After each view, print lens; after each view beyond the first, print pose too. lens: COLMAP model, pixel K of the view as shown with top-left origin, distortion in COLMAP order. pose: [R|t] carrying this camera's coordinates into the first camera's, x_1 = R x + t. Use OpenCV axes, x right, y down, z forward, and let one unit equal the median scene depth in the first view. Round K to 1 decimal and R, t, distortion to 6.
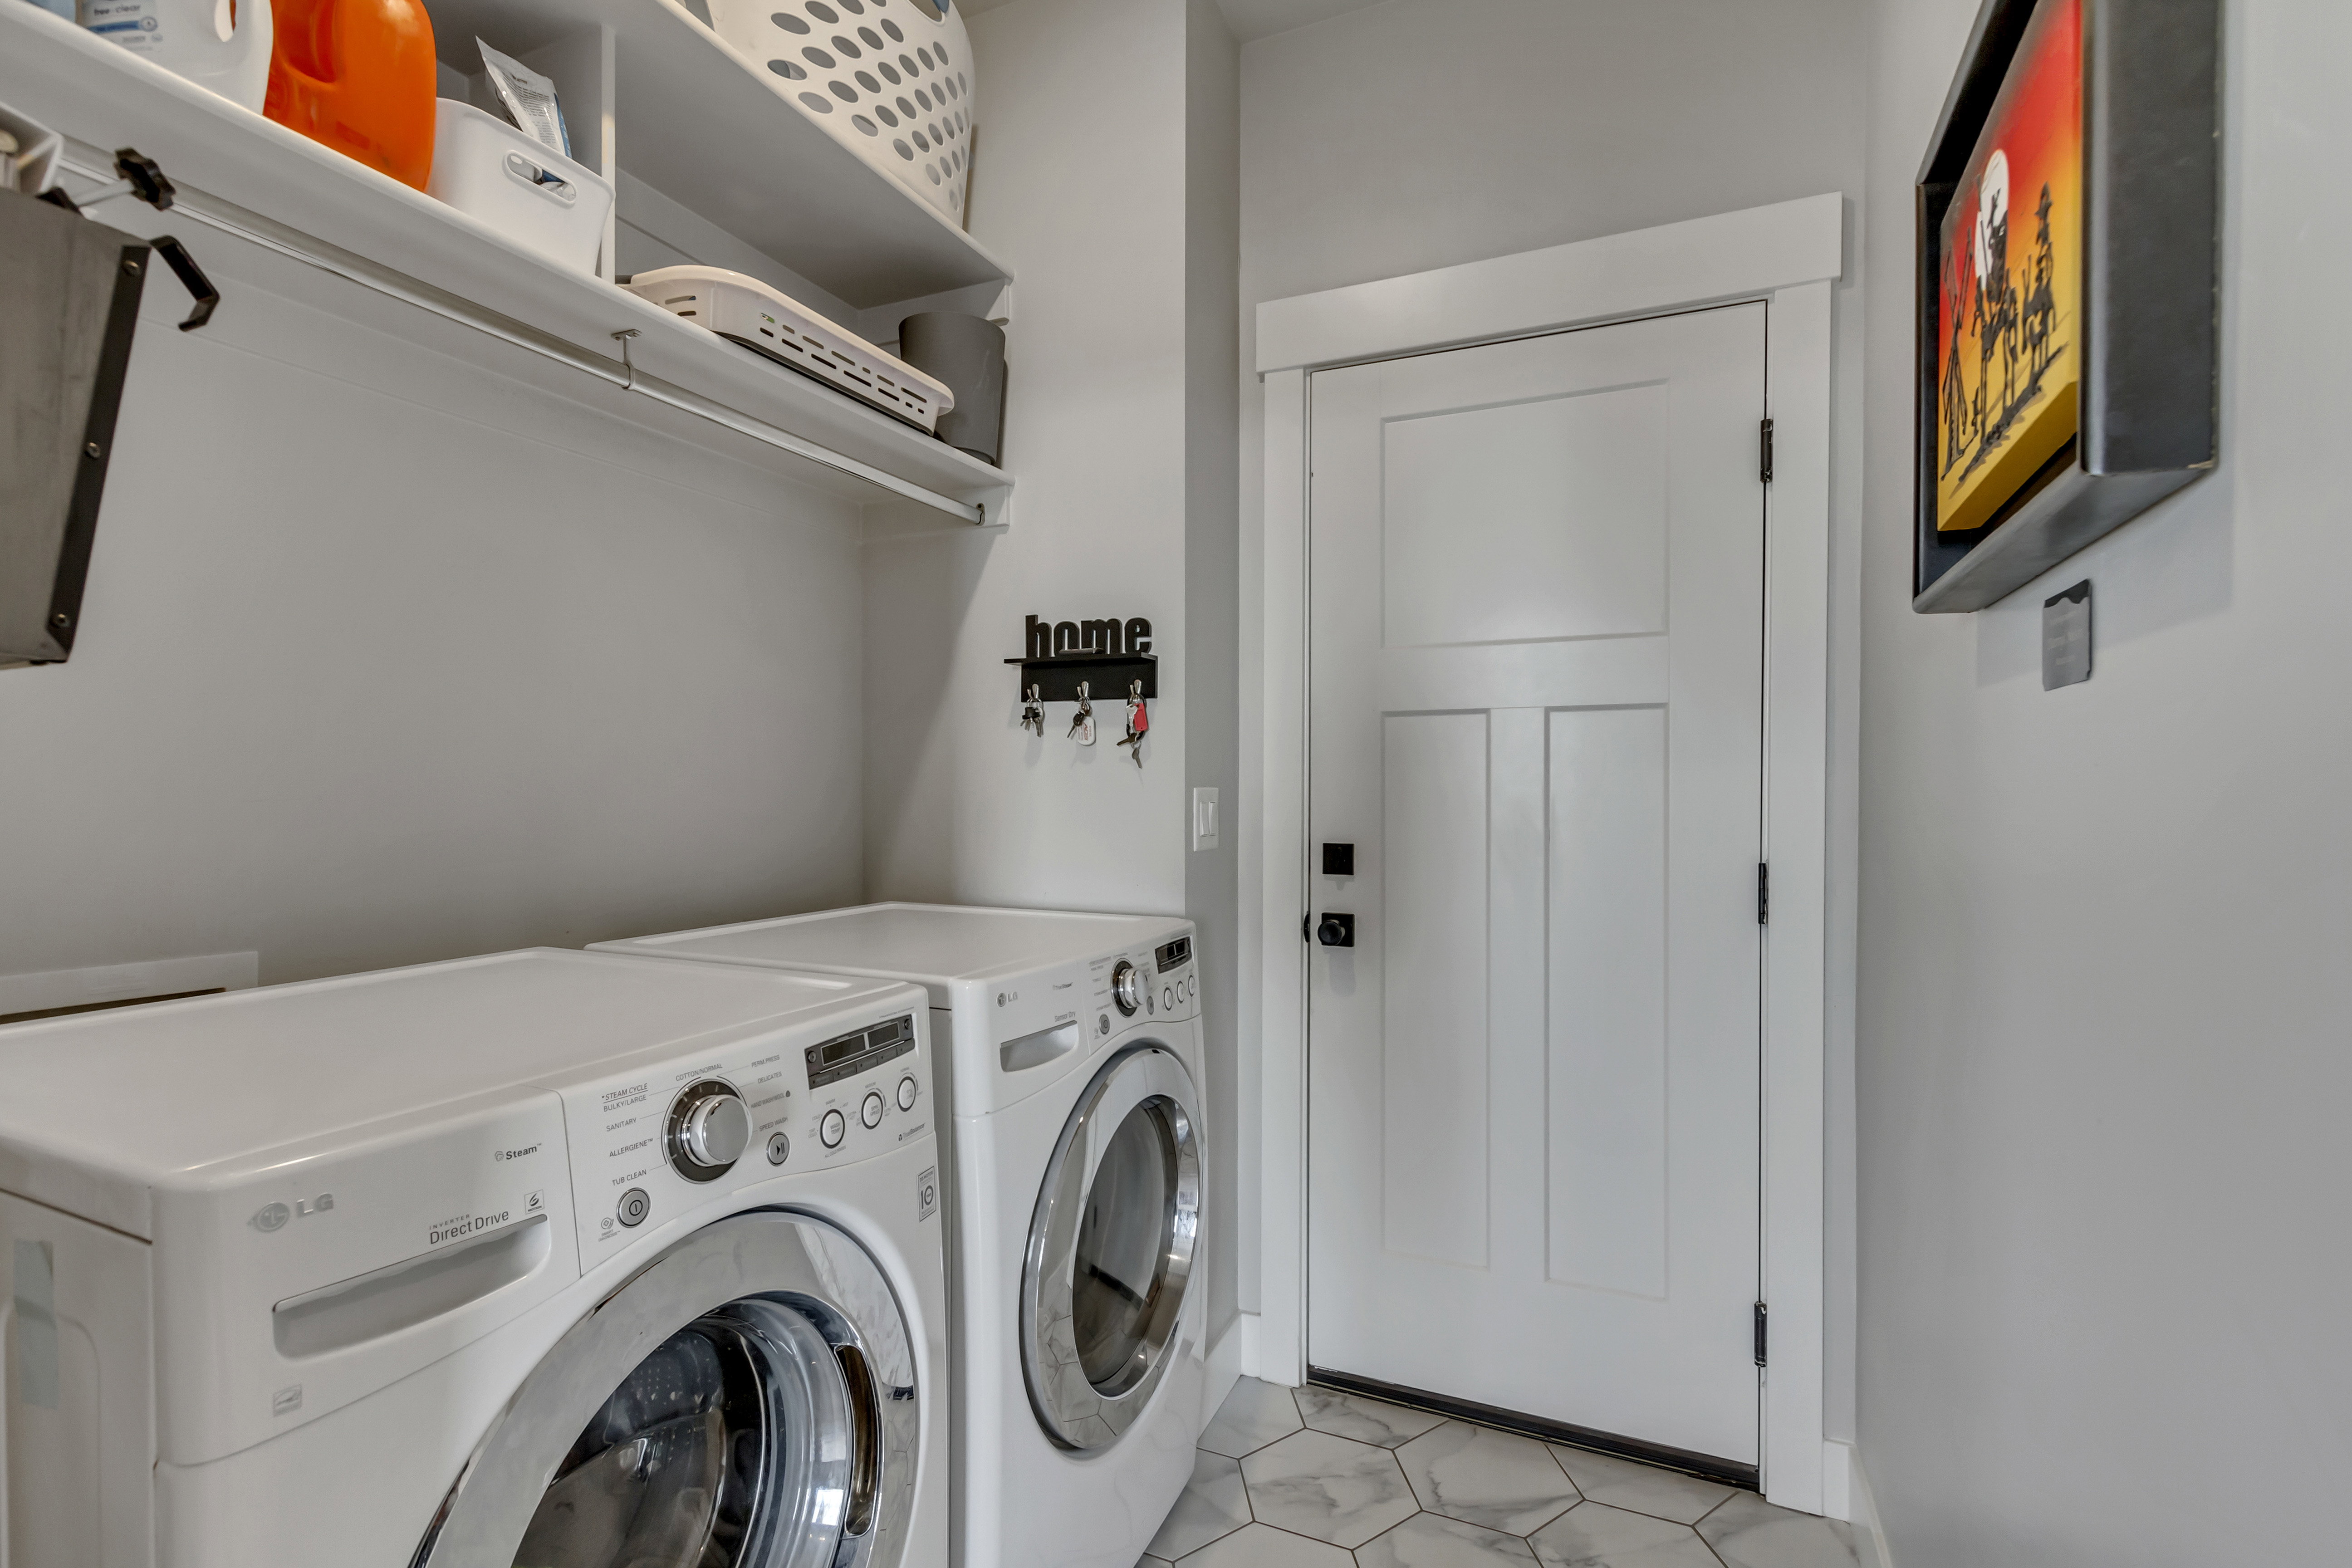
lens RADIAL K [[1095.5, 0, 1175.6], [0, 1095.5, 794.4], [0, 0, 1]] dist [0.004307, 0.000446]
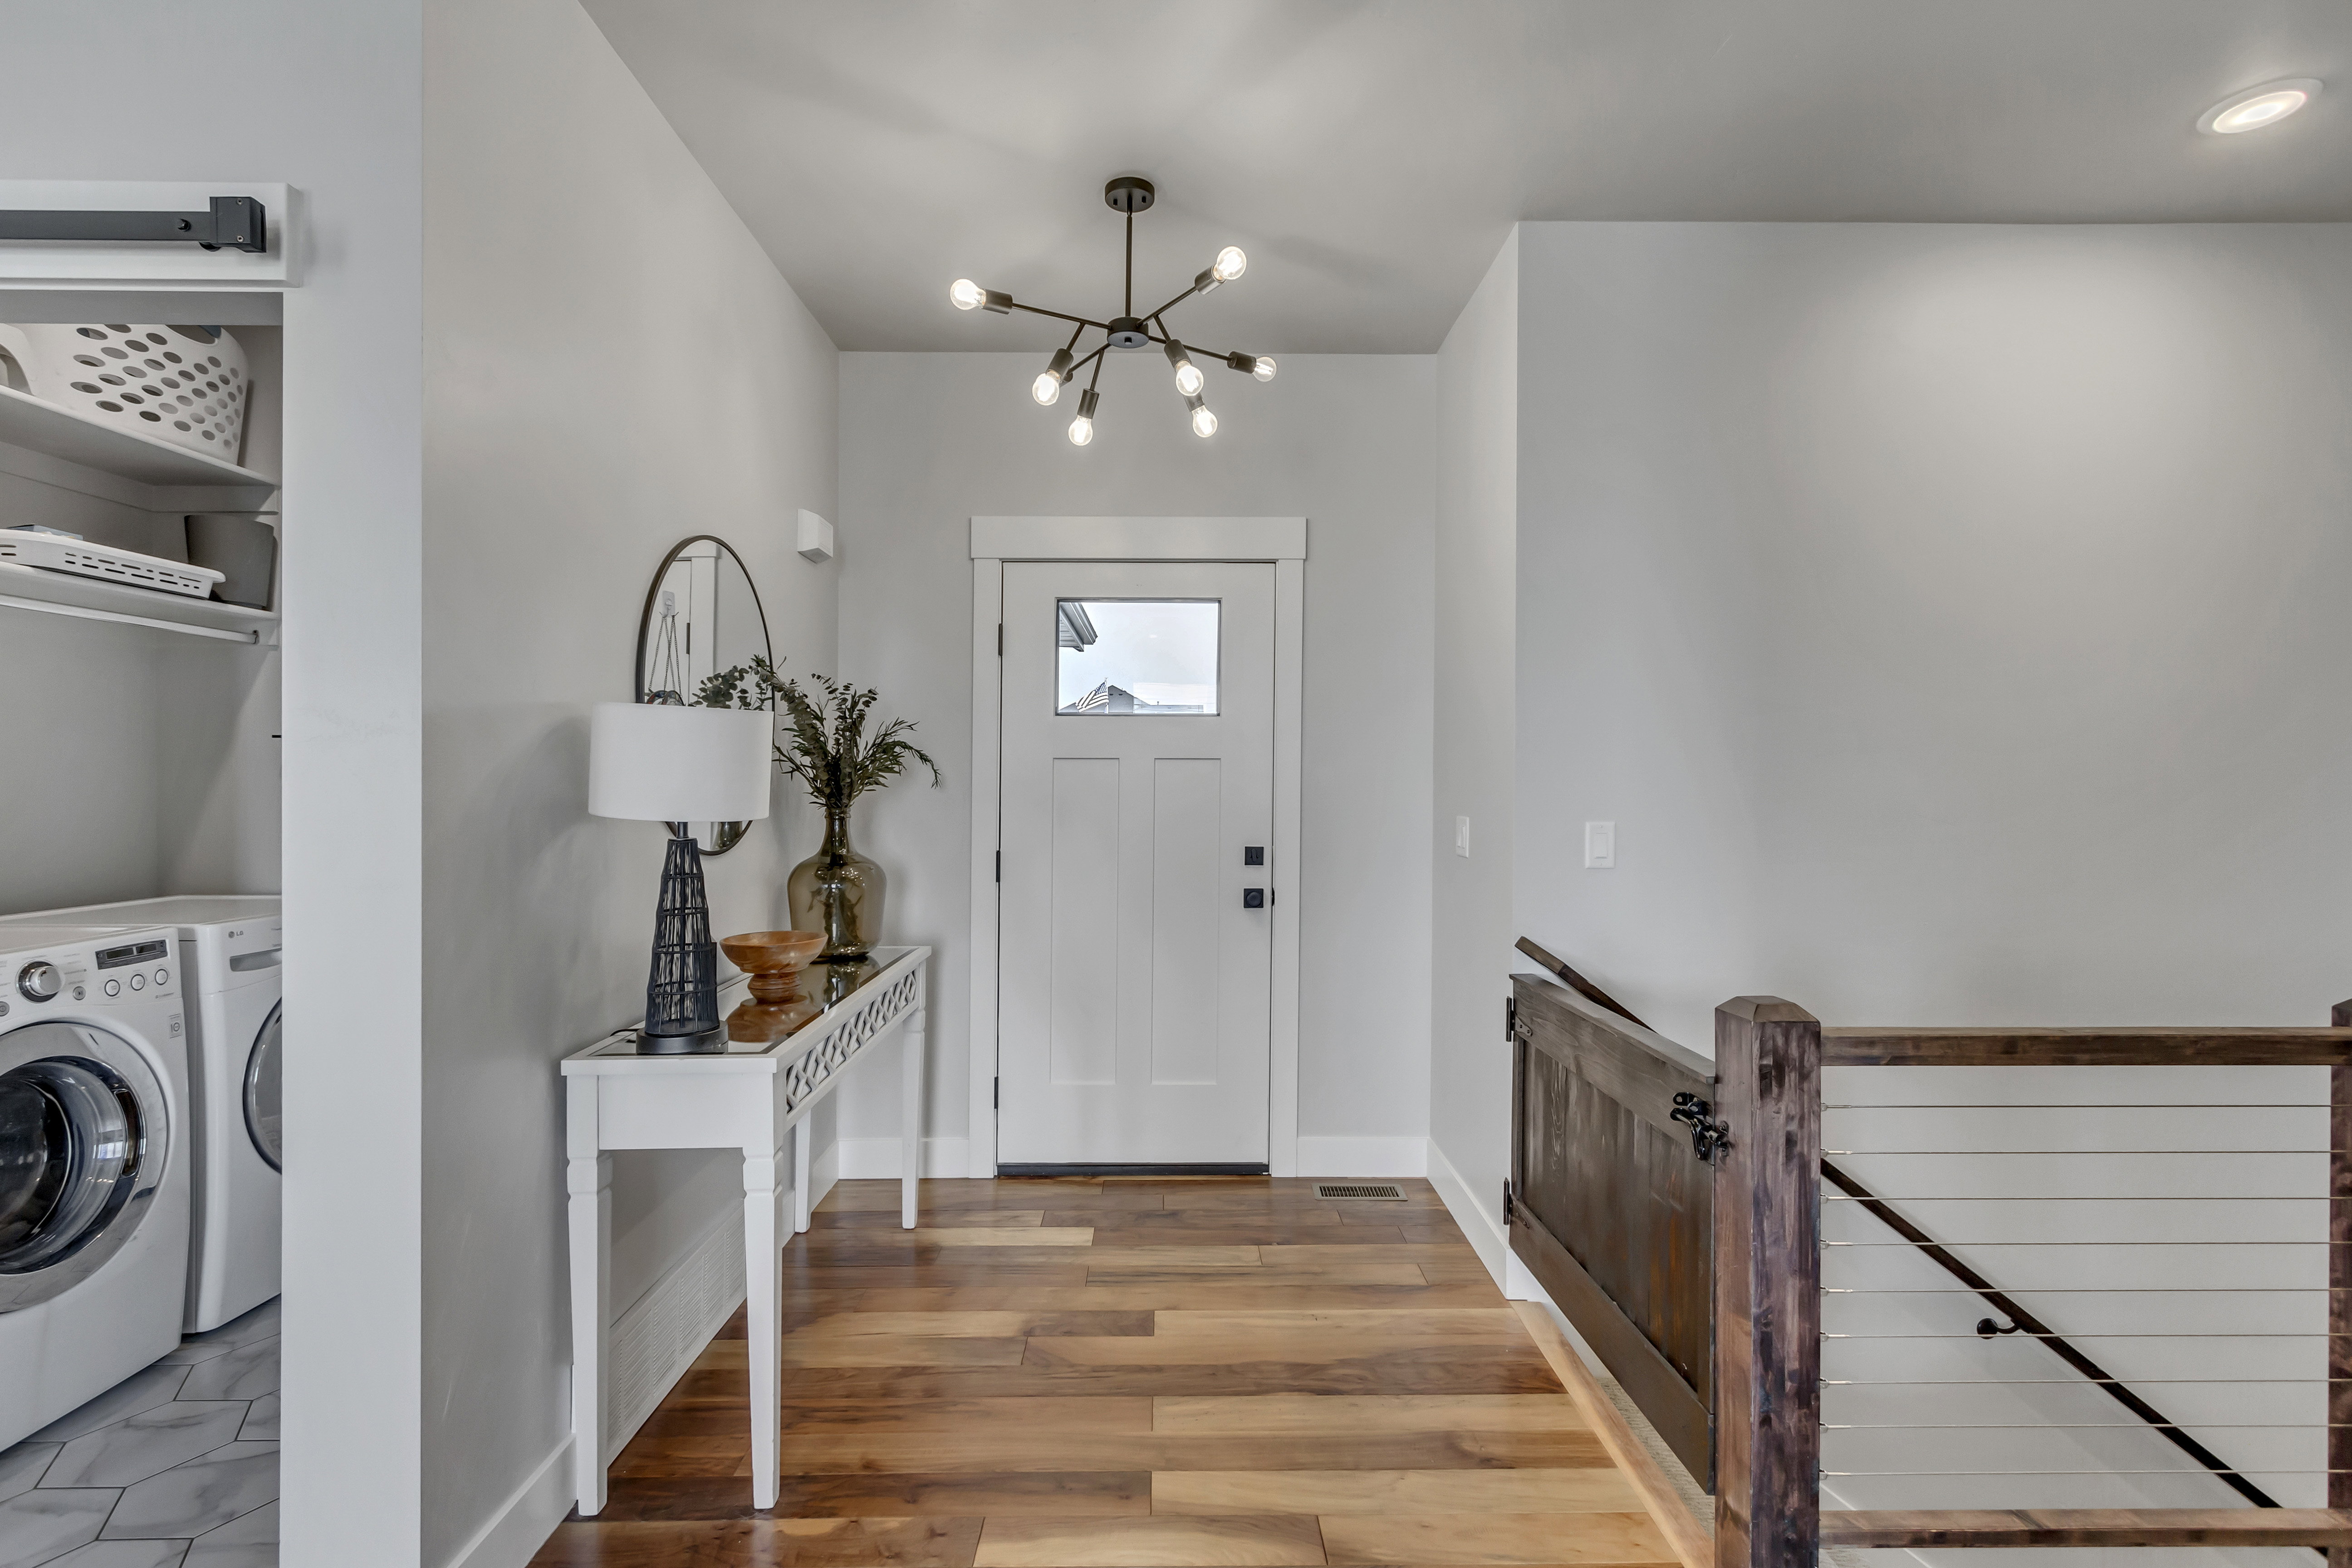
lens RADIAL K [[1095.5, 0, 1175.6], [0, 1095.5, 794.4], [0, 0, 1]] dist [0.004307, 0.000446]
pose [[0.905509, 0.003462, 0.424313, 0.596230], [-0.006286, 0.999966, 0.005255, -0.095086], [-0.424281, -0.007426, 0.905500, -1.665848]]
